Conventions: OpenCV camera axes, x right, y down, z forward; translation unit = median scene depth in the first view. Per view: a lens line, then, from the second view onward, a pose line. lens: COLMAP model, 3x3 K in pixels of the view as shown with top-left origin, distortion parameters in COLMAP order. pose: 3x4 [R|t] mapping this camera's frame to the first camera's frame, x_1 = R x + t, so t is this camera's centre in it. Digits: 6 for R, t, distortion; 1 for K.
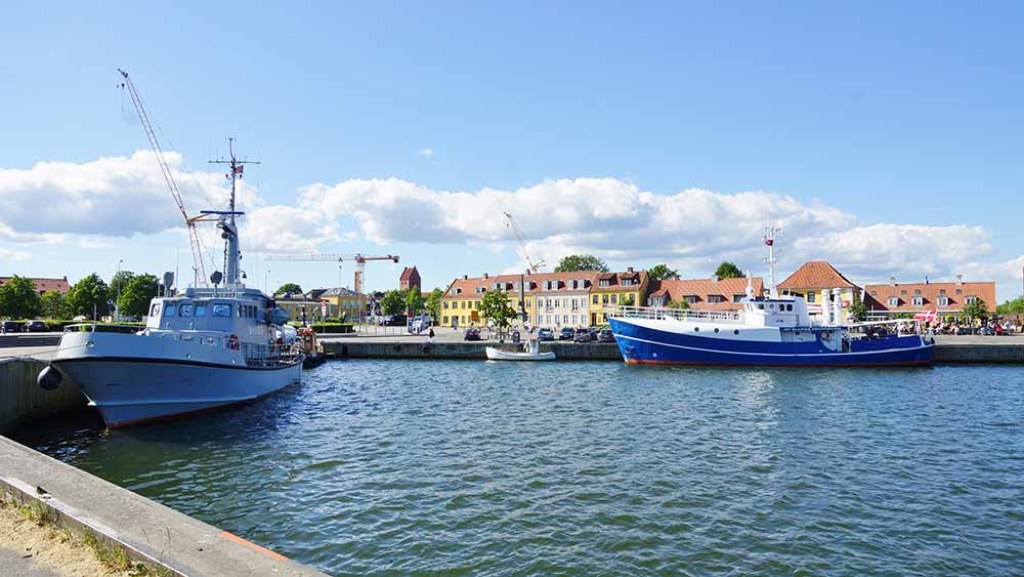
lens RADIAL K [[745.3, 0, 512.0], [0, 745.3, 288.5], [0, 0, 1]] dist [0.048810, -0.000398]
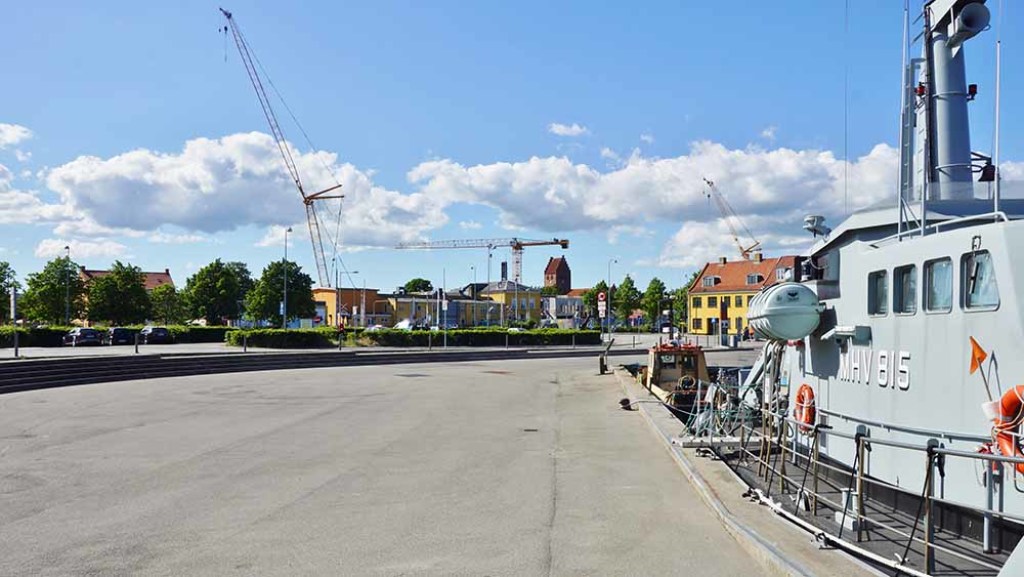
lens RADIAL K [[897.5, 0, 512.0], [0, 897.5, 288.5], [0, 0, 1]] dist [0.074935, -0.000664]
pose [[0.988988, -0.008828, -0.147732, -0.155395], [0.009168, 0.999957, 0.001620, 0.008370], [0.147712, -0.002957, 0.989026, 0.200895]]
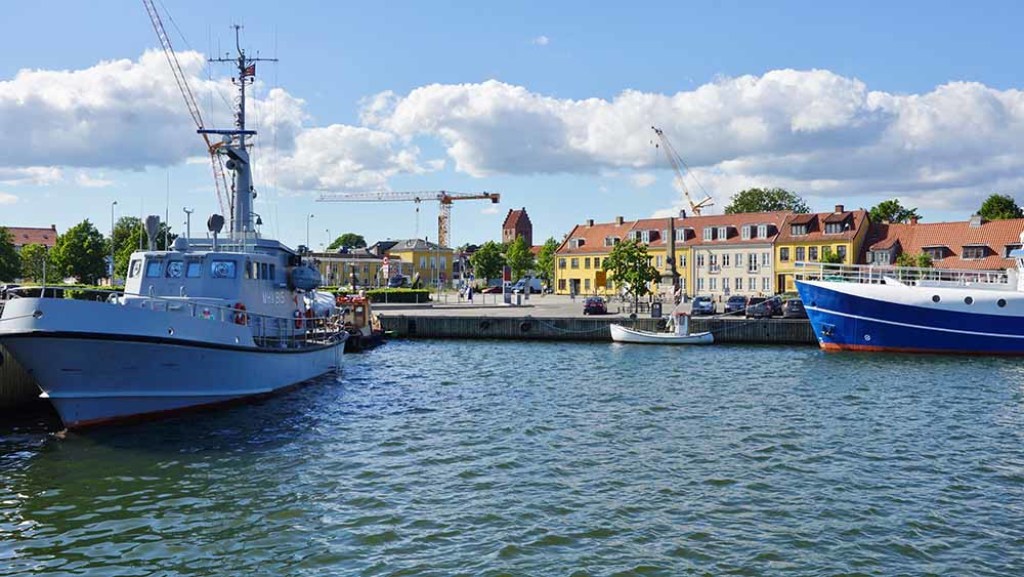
lens RADIAL K [[1079.7, 0, 512.0], [0, 1079.7, 288.5], [0, 0, 1]] dist [0.087239, 0.000584]
pose [[0.989776, 0.001471, -0.142625, 0.009228], [0.004964, 0.998986, 0.044751, 0.000690], [0.142546, -0.045002, 0.988765, 0.004000]]
